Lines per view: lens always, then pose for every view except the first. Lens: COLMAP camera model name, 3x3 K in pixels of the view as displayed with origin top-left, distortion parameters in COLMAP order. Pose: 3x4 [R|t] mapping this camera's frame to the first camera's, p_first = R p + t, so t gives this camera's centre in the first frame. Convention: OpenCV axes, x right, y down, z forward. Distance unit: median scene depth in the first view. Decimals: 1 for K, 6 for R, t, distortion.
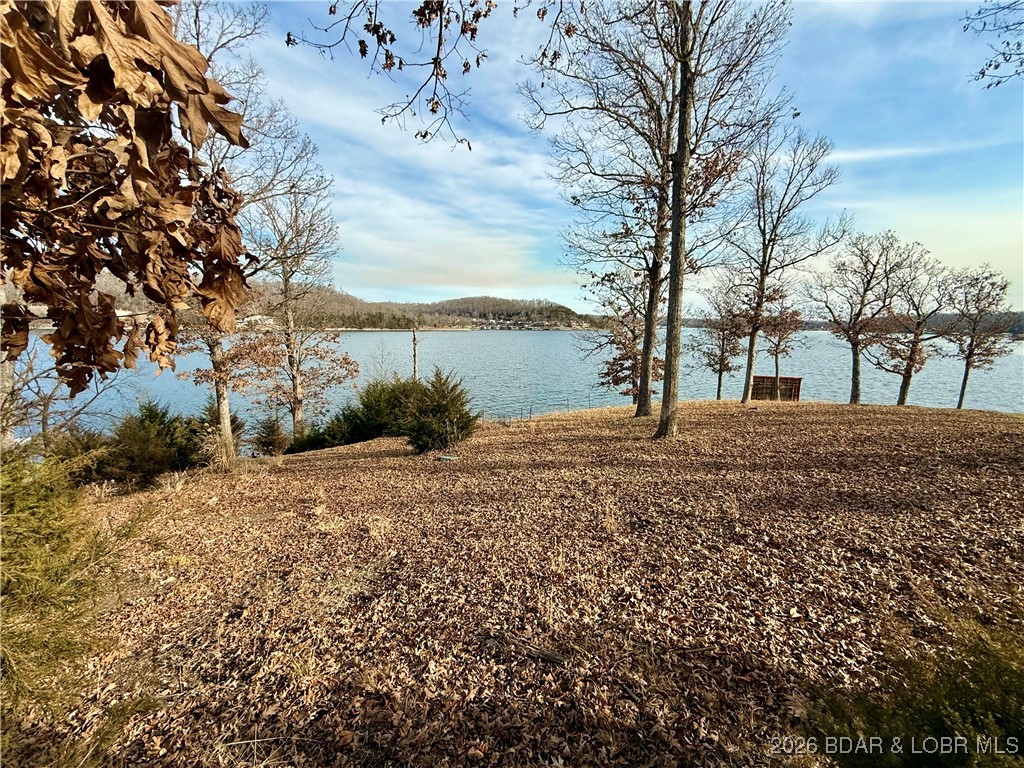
lens RADIAL K [[406.8, 0, 510.5], [0, 406.8, 384.2], [0, 0, 1]] dist [-0.000465, 0.000156]
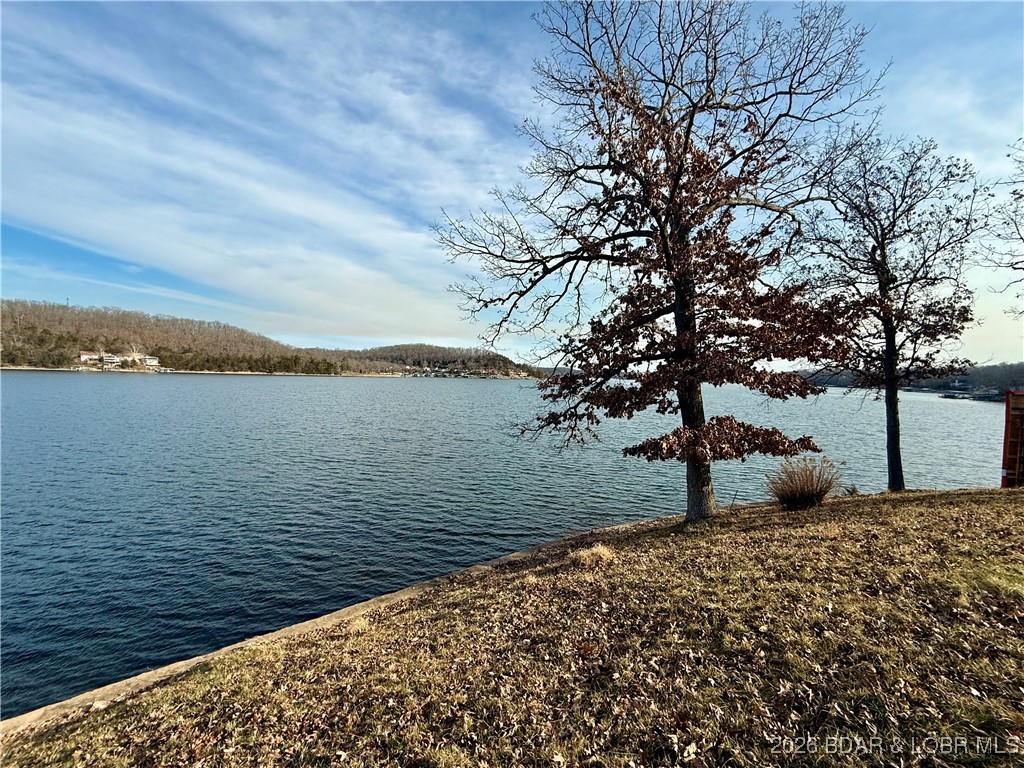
lens RADIAL K [[406.8, 0, 510.5], [0, 406.8, 384.2], [0, 0, 1]] dist [-0.000465, 0.000156]
pose [[0.989033, 0.010883, 0.147295, 0.343539], [0.007659, 0.992161, -0.124731, 0.025930], [-0.147497, 0.124491, 0.981196, 1.615760]]
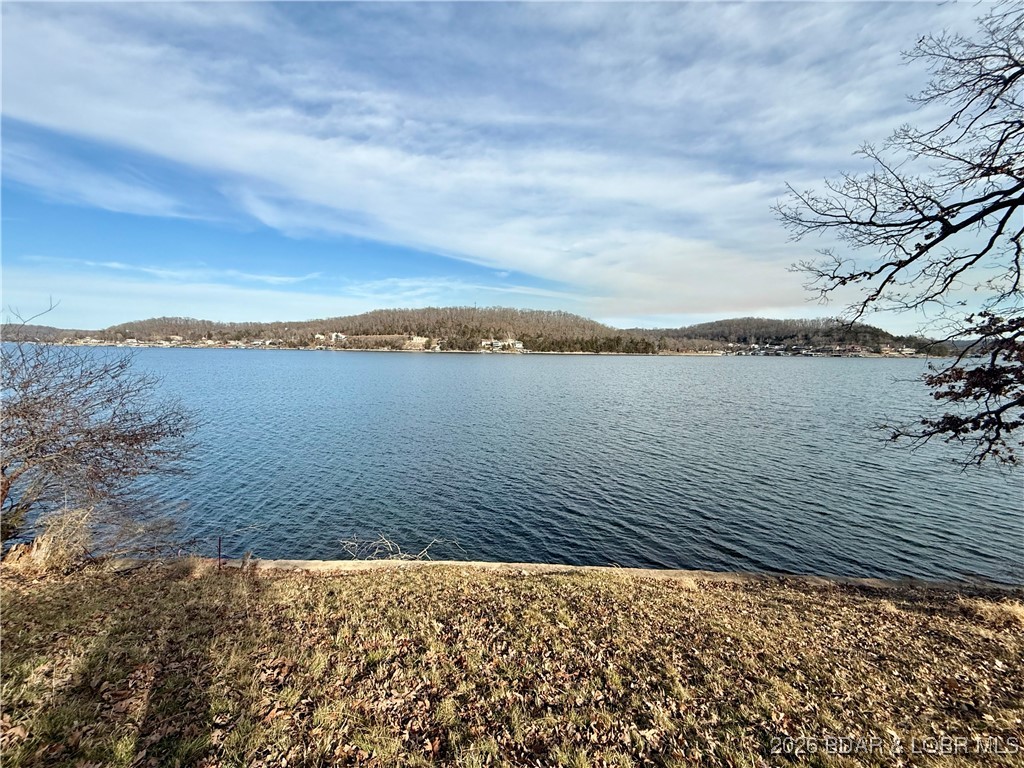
lens RADIAL K [[406.8, 0, 510.5], [0, 406.8, 384.2], [0, 0, 1]] dist [-0.000465, 0.000156]
pose [[0.828837, 0.047348, -0.557483, 0.339630], [-0.085365, 0.995448, -0.042371, 0.017040], [0.552939, 0.082708, 0.829107, 1.550813]]
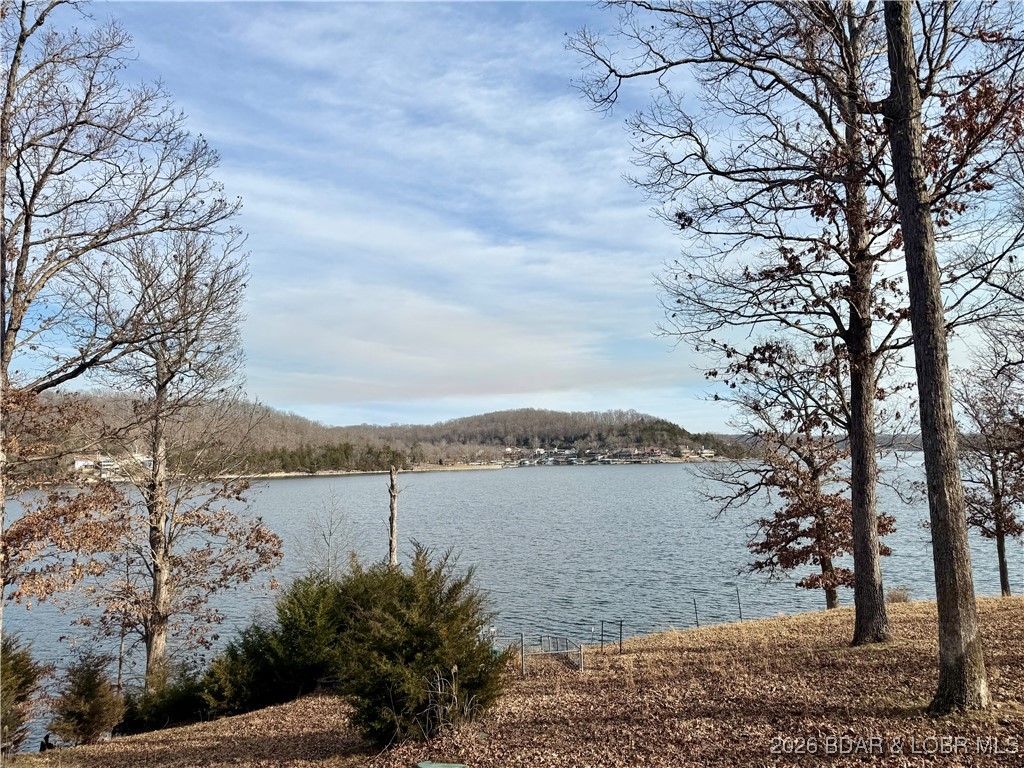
lens RADIAL K [[716.0, 0, 515.9], [0, 716.0, 388.2], [0, 0, 1]] dist [0.097500, -0.122006]
pose [[0.996422, -0.041256, -0.073760, 0.000632], [0.022440, 0.970579, -0.239737, -0.010908], [0.081480, 0.237224, 0.968032, 0.104020]]
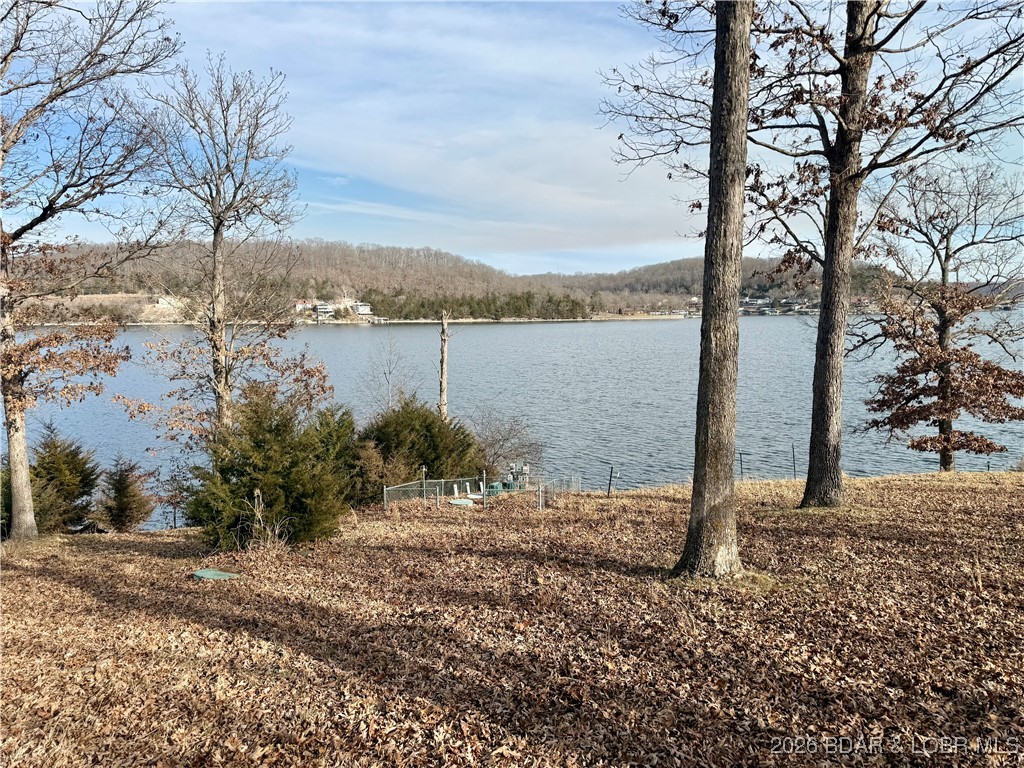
lens RADIAL K [[713.4, 0, 512.0], [0, 713.4, 388.2], [0, 0, 1]] dist [0.100035, -0.128359]
pose [[0.942269, 0.015098, -0.334515, 0.259157], [-0.027282, 0.999123, -0.031756, -0.009020], [0.333743, 0.039049, 0.941855, 0.187529]]
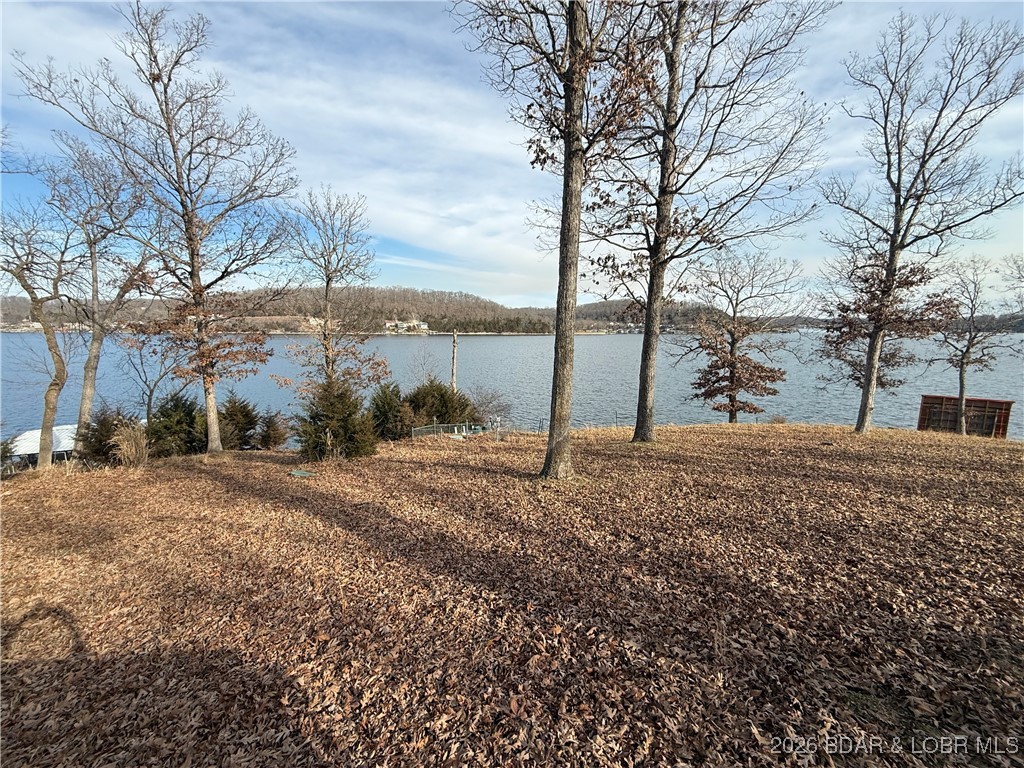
lens RADIAL K [[406.1, 0, 510.4], [0, 406.1, 384.1], [0, 0, 1]] dist [-0.000239, -0.000035]
pose [[0.943521, 0.038467, -0.329071, 0.318911], [-0.041794, 0.999122, -0.003042, -0.015435], [0.328665, 0.016623, 0.944300, 0.187532]]
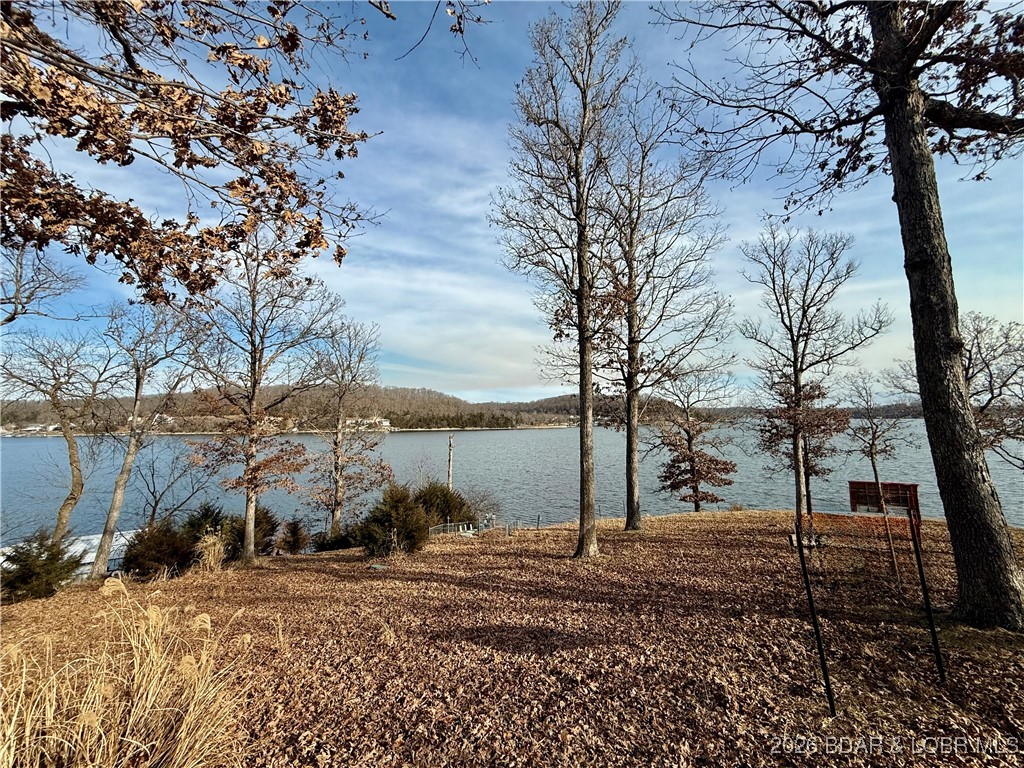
lens RADIAL K [[406.8, 0, 510.5], [0, 406.8, 384.2], [0, 0, 1]] dist [-0.000465, 0.000156]
pose [[0.970169, -0.046456, -0.237935, 0.273311], [-0.010647, 0.972355, -0.233263, -0.025103], [0.242194, 0.228838, 0.942855, -0.028480]]
